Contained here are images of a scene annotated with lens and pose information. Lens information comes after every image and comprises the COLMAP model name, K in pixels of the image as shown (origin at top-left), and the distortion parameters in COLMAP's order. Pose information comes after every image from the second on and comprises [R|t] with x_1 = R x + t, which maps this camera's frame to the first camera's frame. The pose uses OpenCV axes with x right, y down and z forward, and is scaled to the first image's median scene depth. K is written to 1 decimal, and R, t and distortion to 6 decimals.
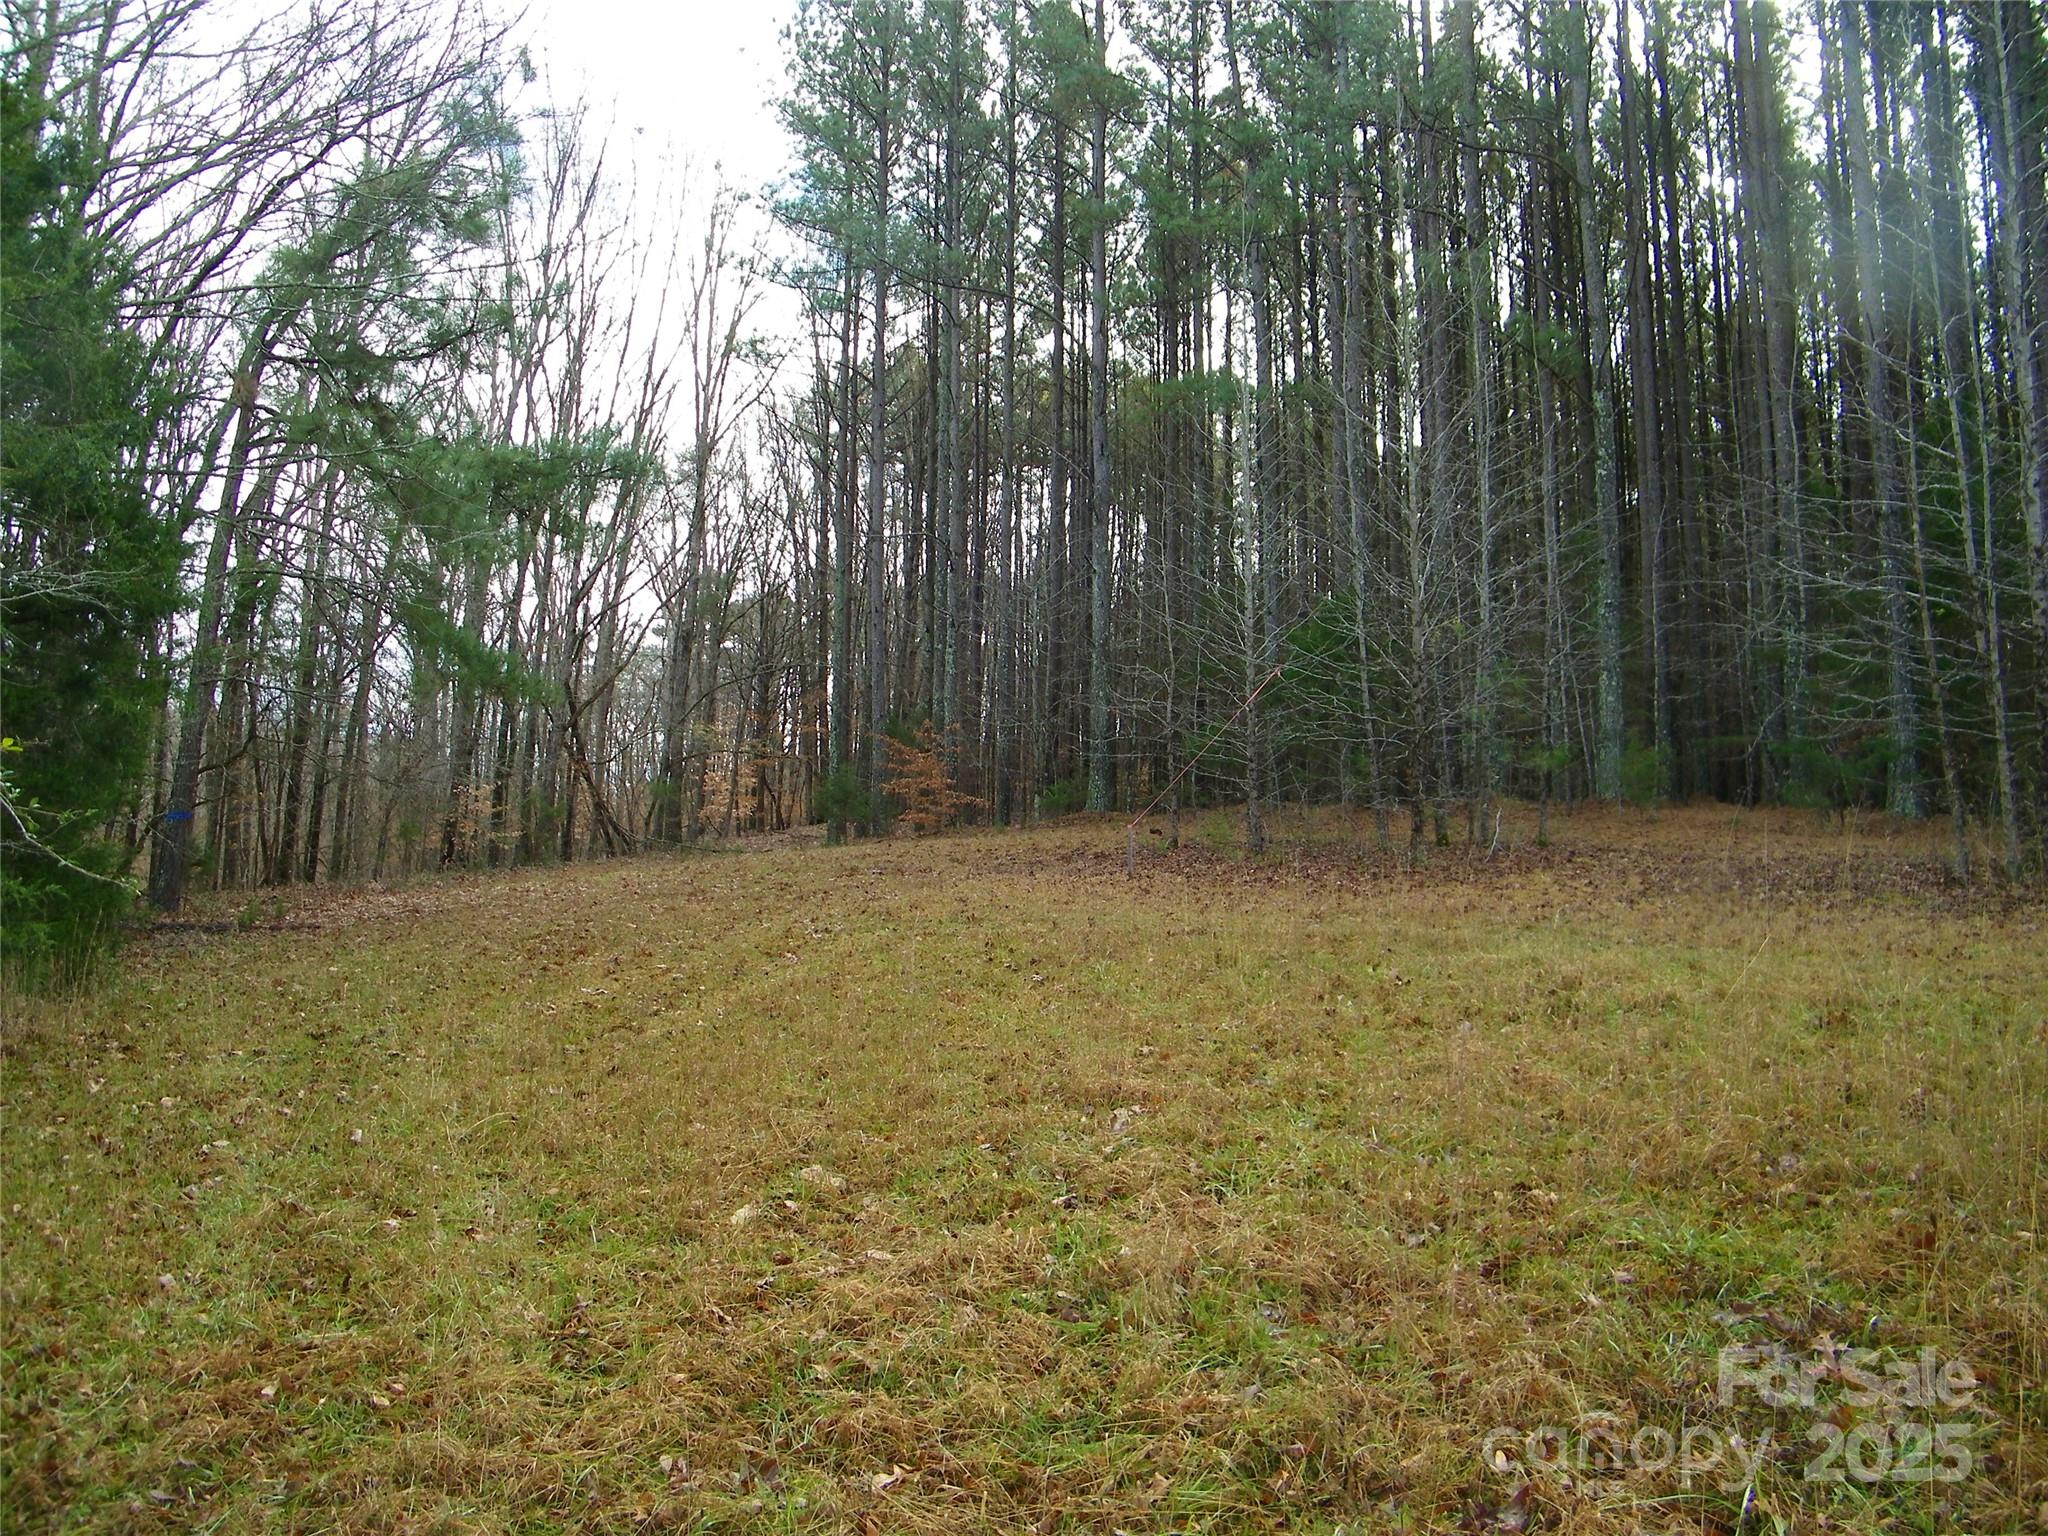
lens RADIAL K [[1676.4, 0, 1013.5], [0, 1676.4, 765.2], [0, 0, 1]] dist [-0.160954, 0.021677]
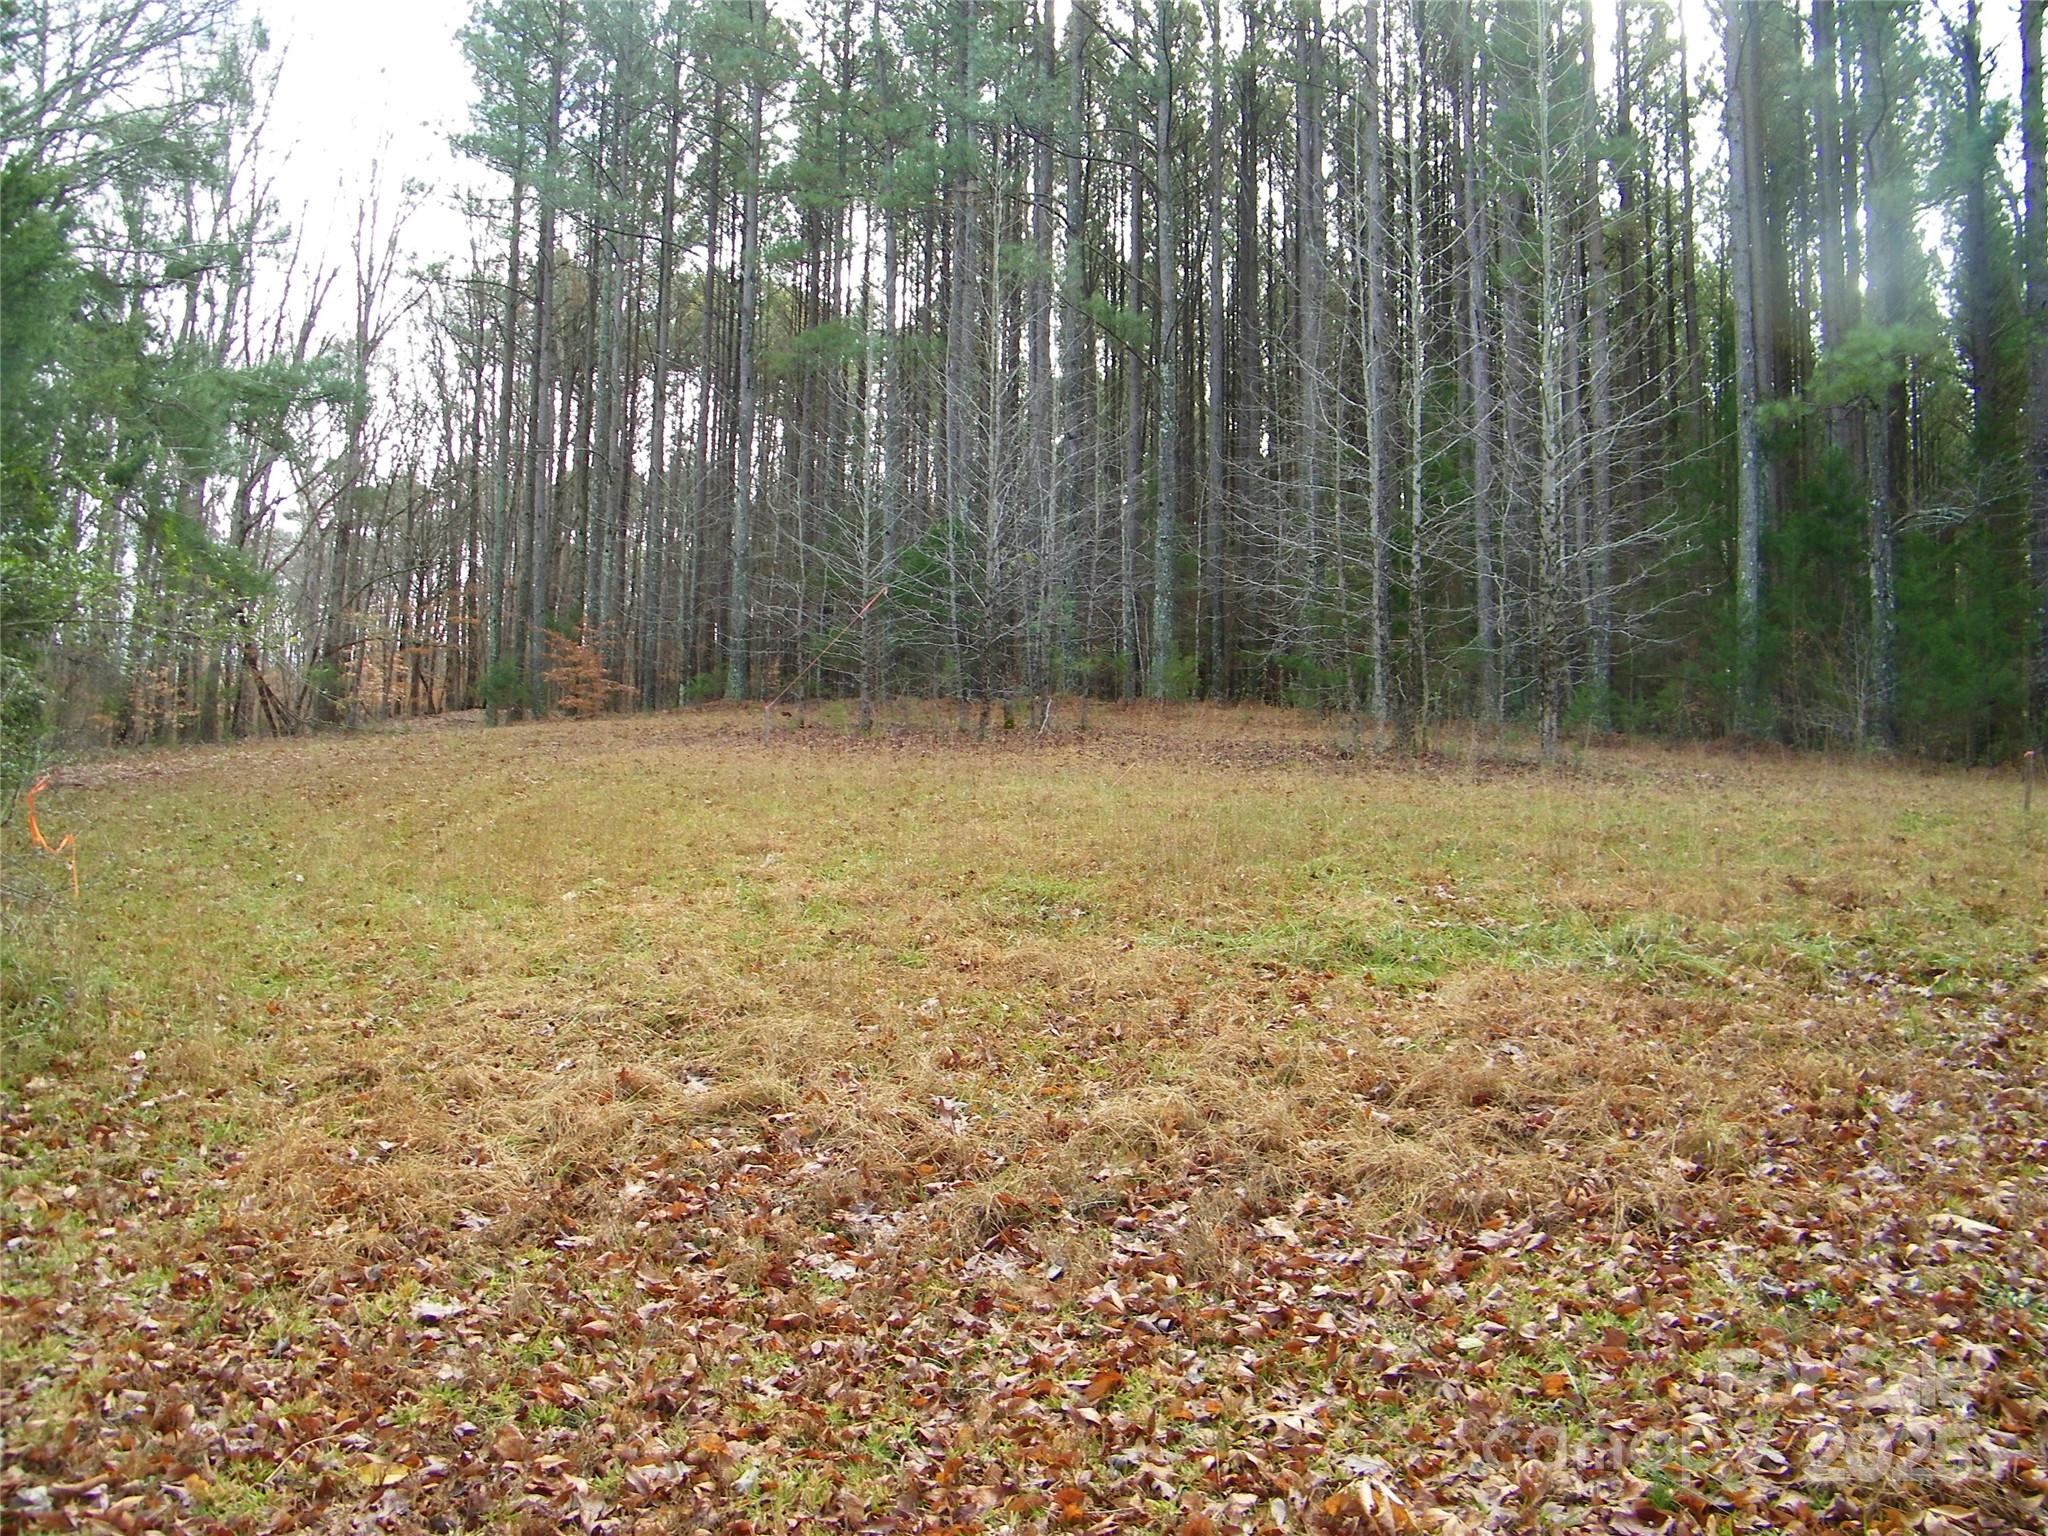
lens RADIAL K [[1676.4, 0, 1027.9], [0, 1676.4, 751.7], [0, 0, 1]] dist [-0.160954, 0.021677]
pose [[0.973464, 0.015753, 0.228298, -0.013434], [-0.027889, 0.998358, 0.050027, 0.000197], [-0.227135, -0.055066, 0.972305, -0.142533]]
